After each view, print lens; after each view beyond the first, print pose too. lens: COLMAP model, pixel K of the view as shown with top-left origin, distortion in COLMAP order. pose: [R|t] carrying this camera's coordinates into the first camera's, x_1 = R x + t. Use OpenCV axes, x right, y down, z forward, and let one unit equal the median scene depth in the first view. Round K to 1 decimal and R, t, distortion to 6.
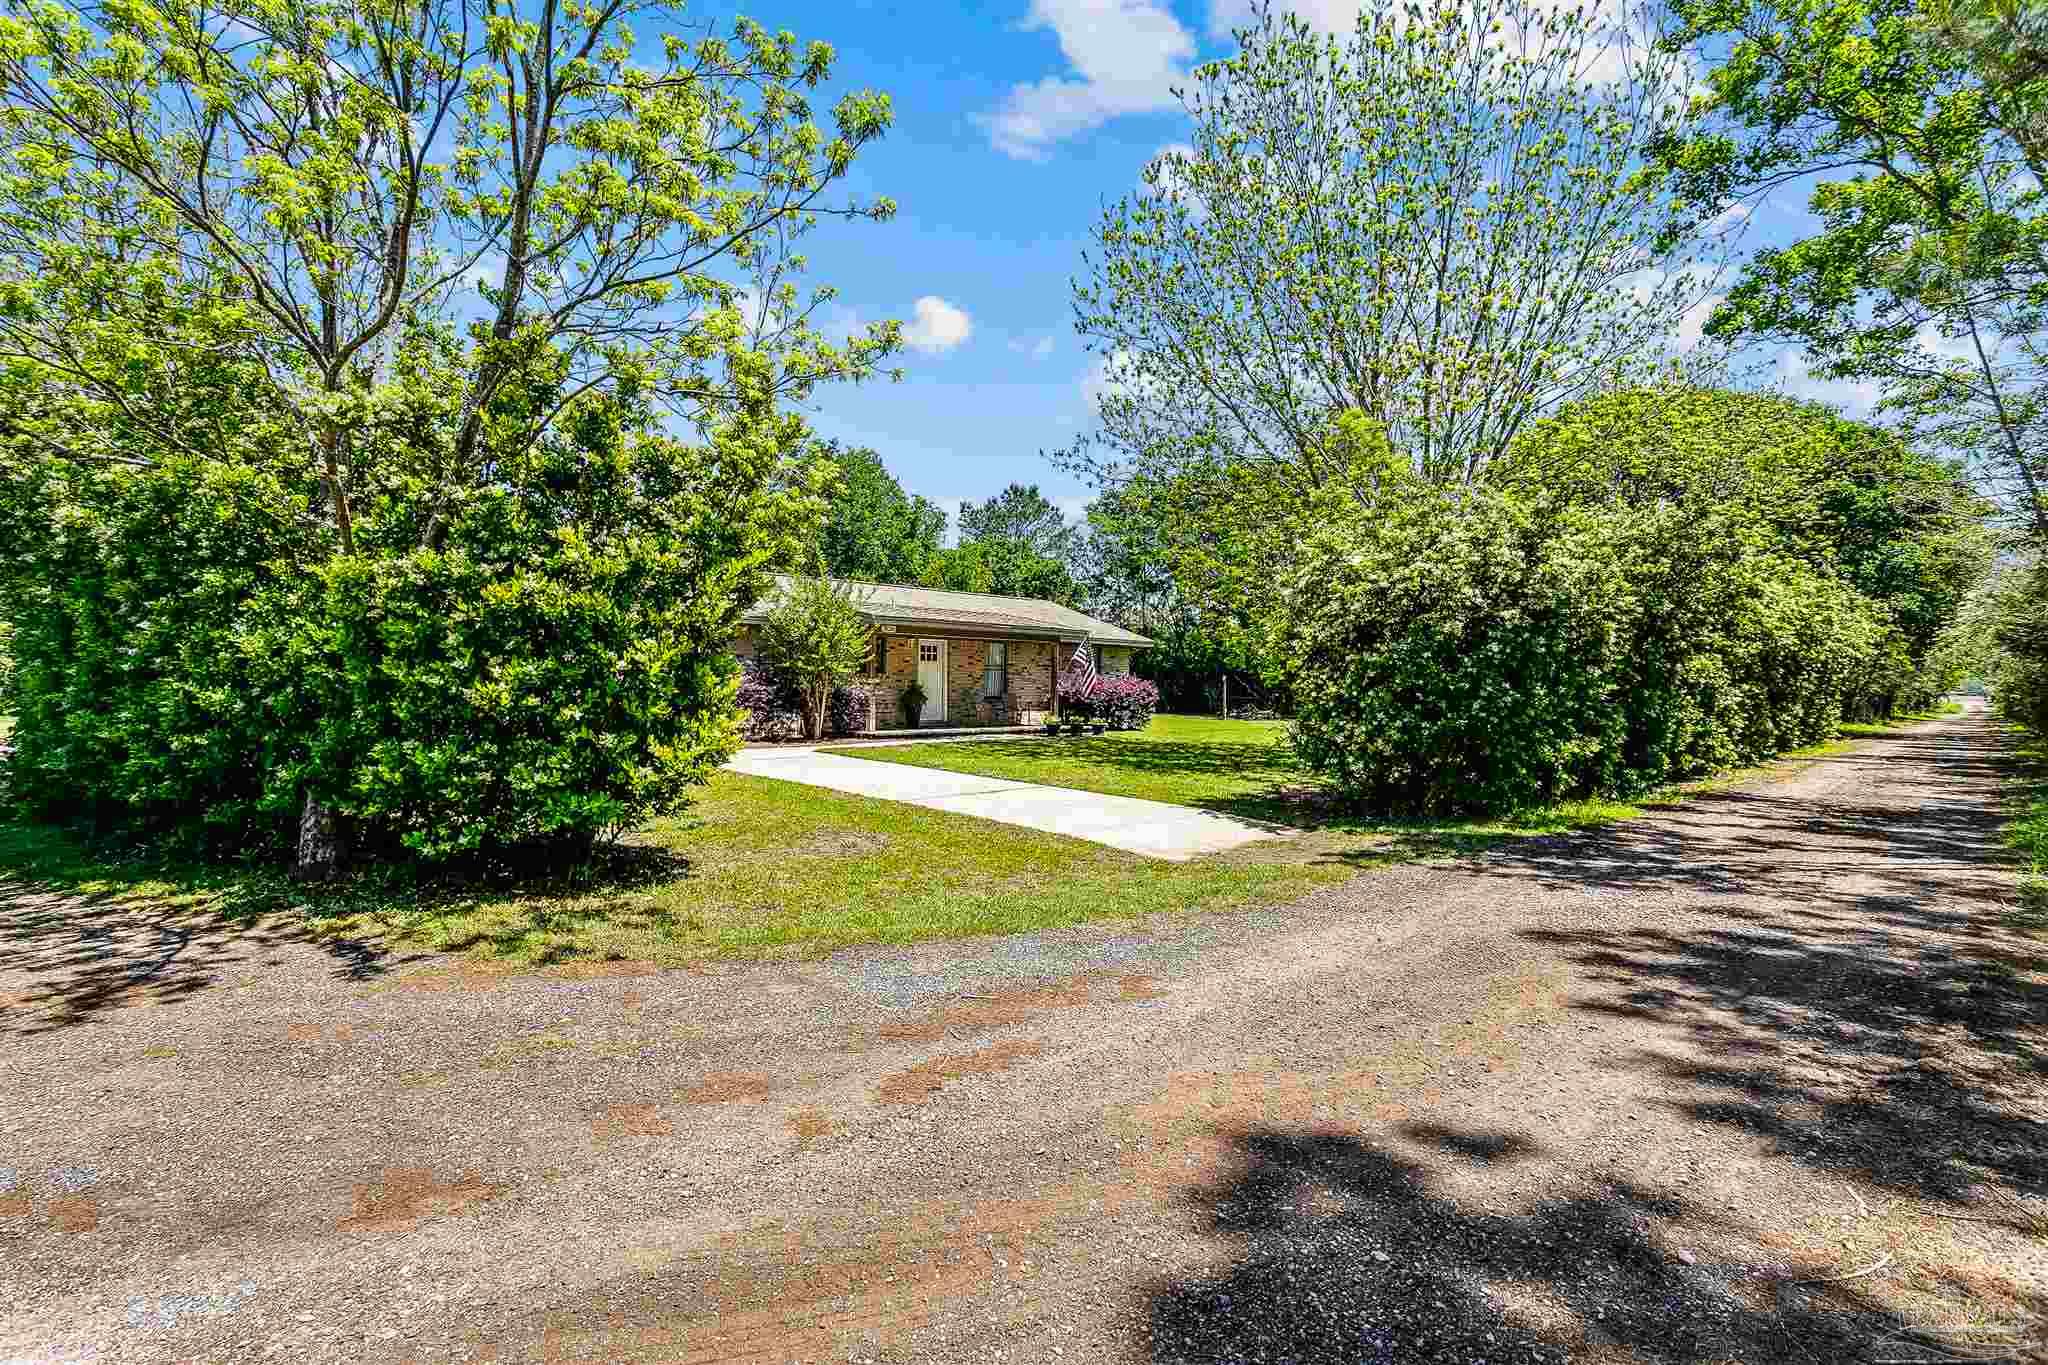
lens RADIAL K [[973.4, 0, 1025.2], [0, 973.4, 678.7], [0, 0, 1]] dist [-0.005318, 0.000295]
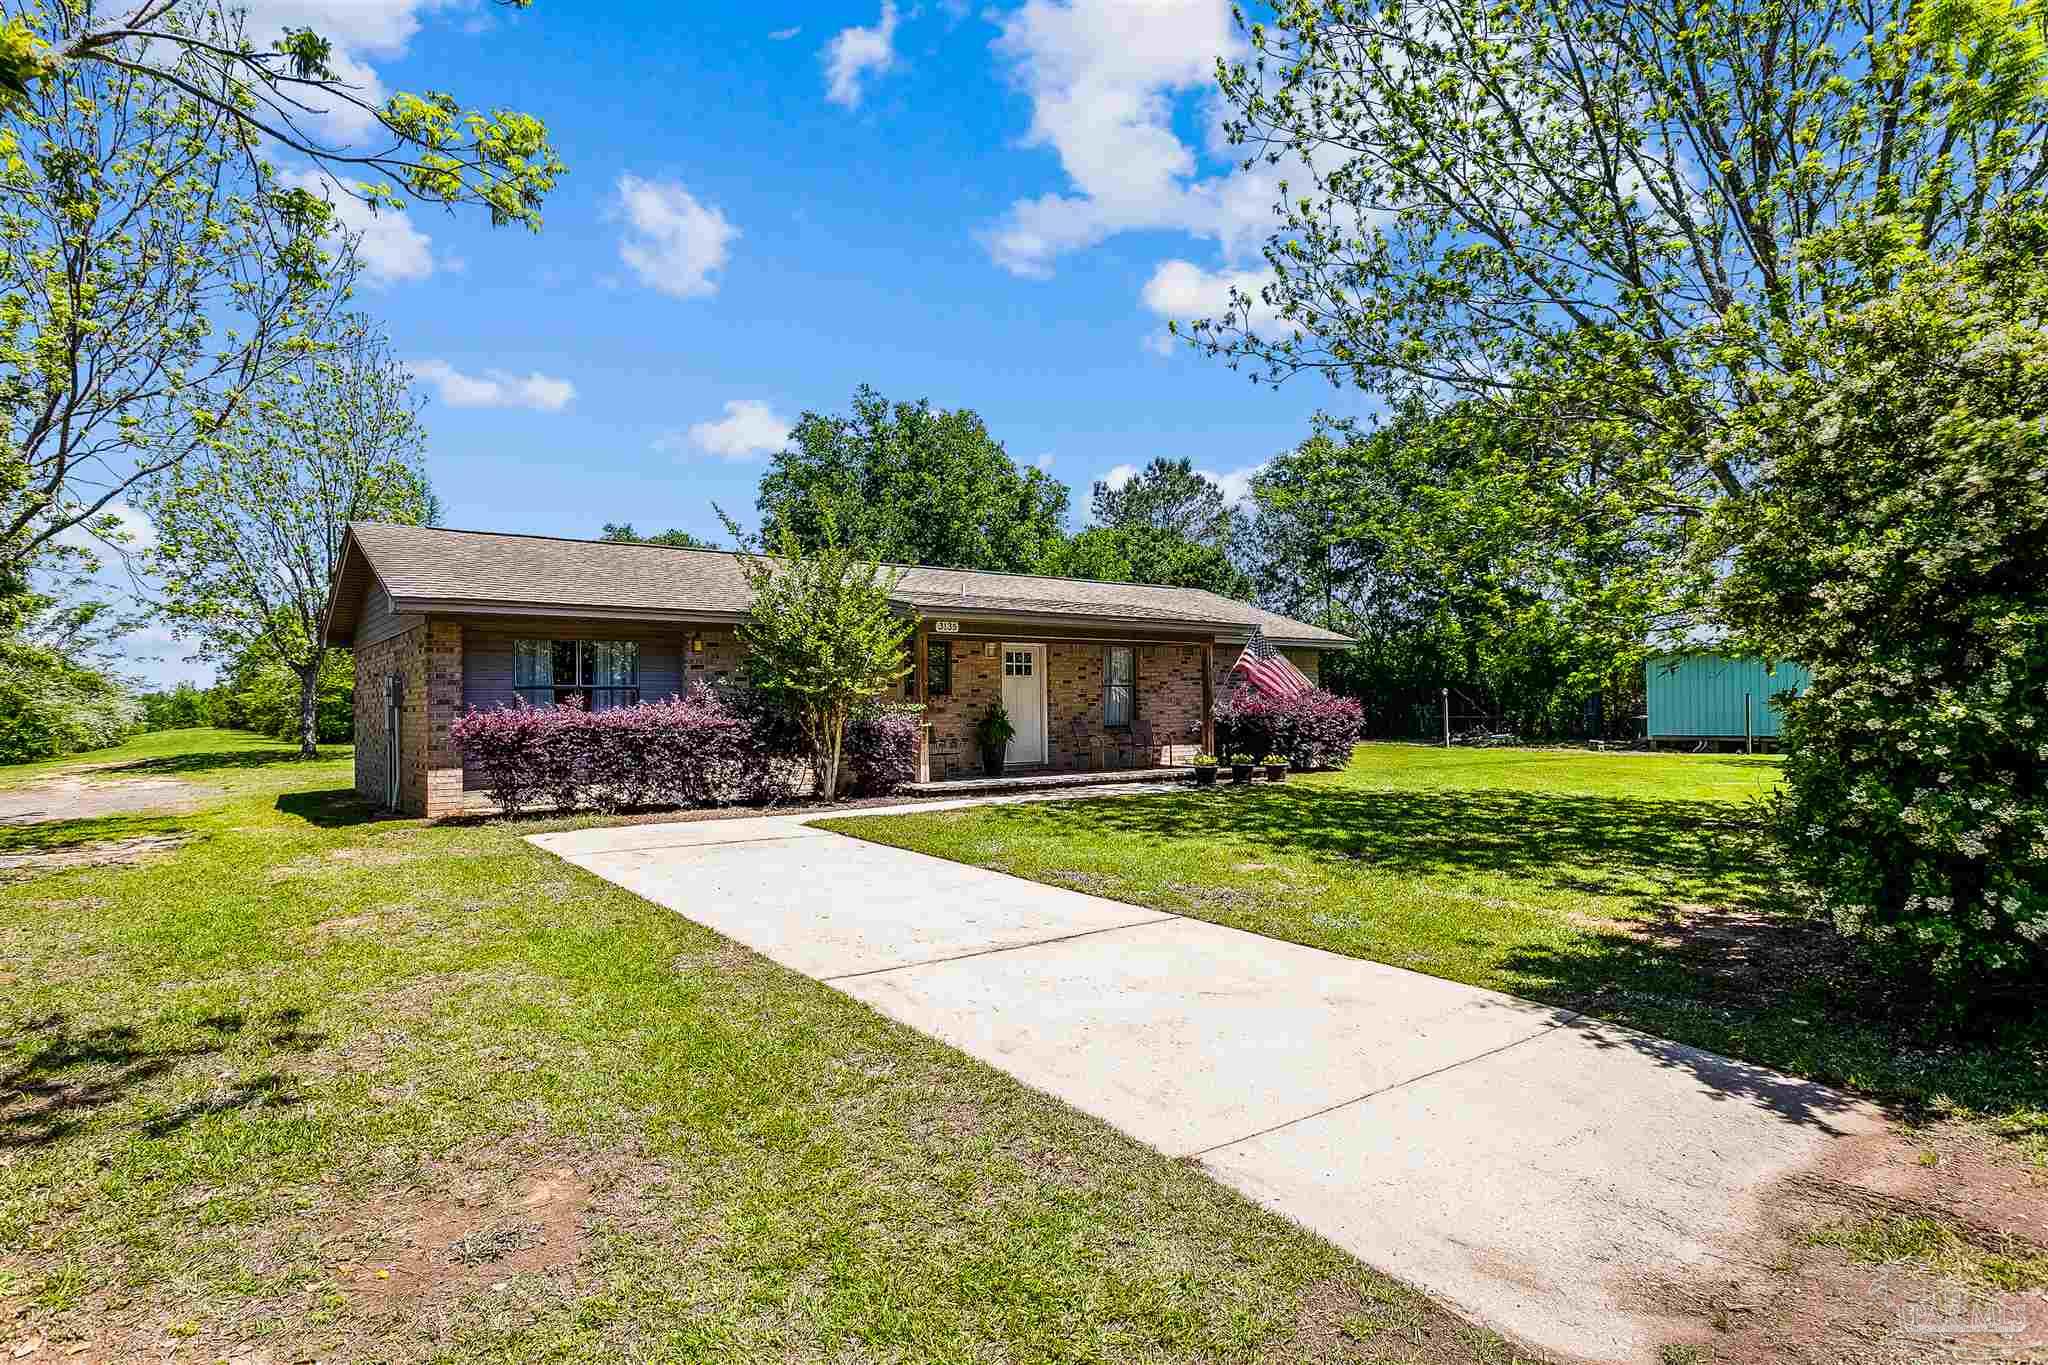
lens RADIAL K [[1115.6, 0, 1022.3], [0, 1115.6, 695.4], [0, 0, 1]] dist [-0.005297, 0.000164]
pose [[0.989376, -0.021639, -0.143759, 0.014346], [0.021119, 0.999764, -0.005138, 0.000103], [0.143836, 0.002047, 0.989599, 0.223253]]
